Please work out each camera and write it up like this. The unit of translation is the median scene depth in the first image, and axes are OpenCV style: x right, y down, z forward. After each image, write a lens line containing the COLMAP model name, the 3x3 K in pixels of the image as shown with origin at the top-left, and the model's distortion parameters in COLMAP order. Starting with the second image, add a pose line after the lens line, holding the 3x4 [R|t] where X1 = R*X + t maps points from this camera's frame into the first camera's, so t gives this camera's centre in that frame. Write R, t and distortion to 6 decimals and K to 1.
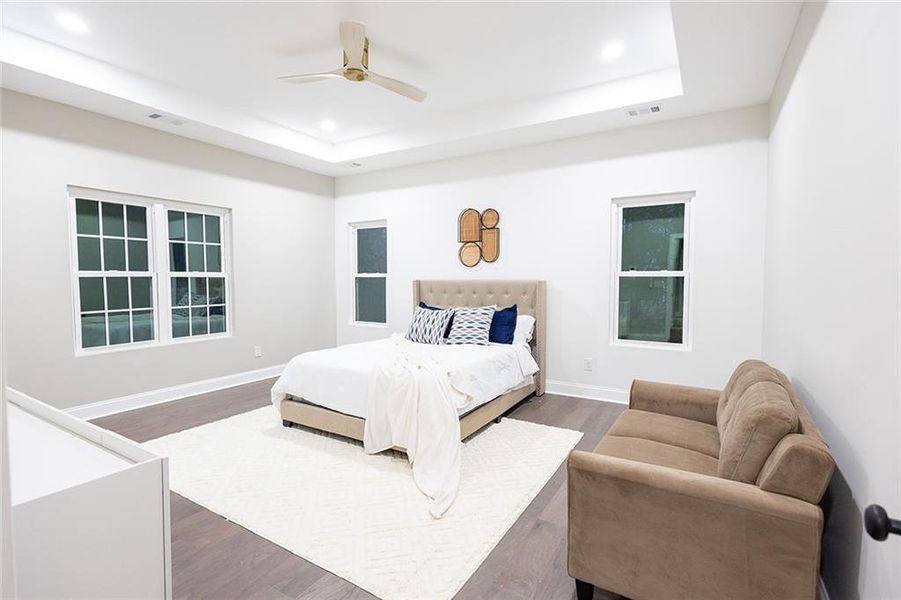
lens RADIAL K [[420.2, 0, 428.8], [0, 420.2, 286.1], [0, 0, 1]] dist [0.015847, -0.002686]
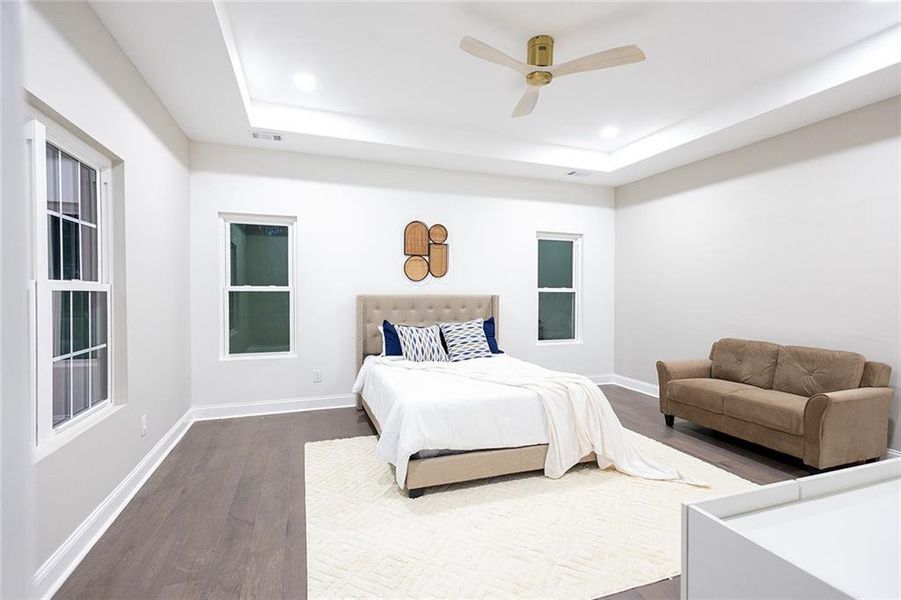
lens RADIAL K [[420.2, 0, 428.8], [0, 420.2, 292.4], [0, 0, 1]] dist [0.015847, -0.002686]
pose [[0.624703, 0.002615, 0.780858, -0.656699], [0.013061, 0.999820, -0.013797, -0.006759], [-0.780753, 0.018818, 0.624556, 0.385478]]
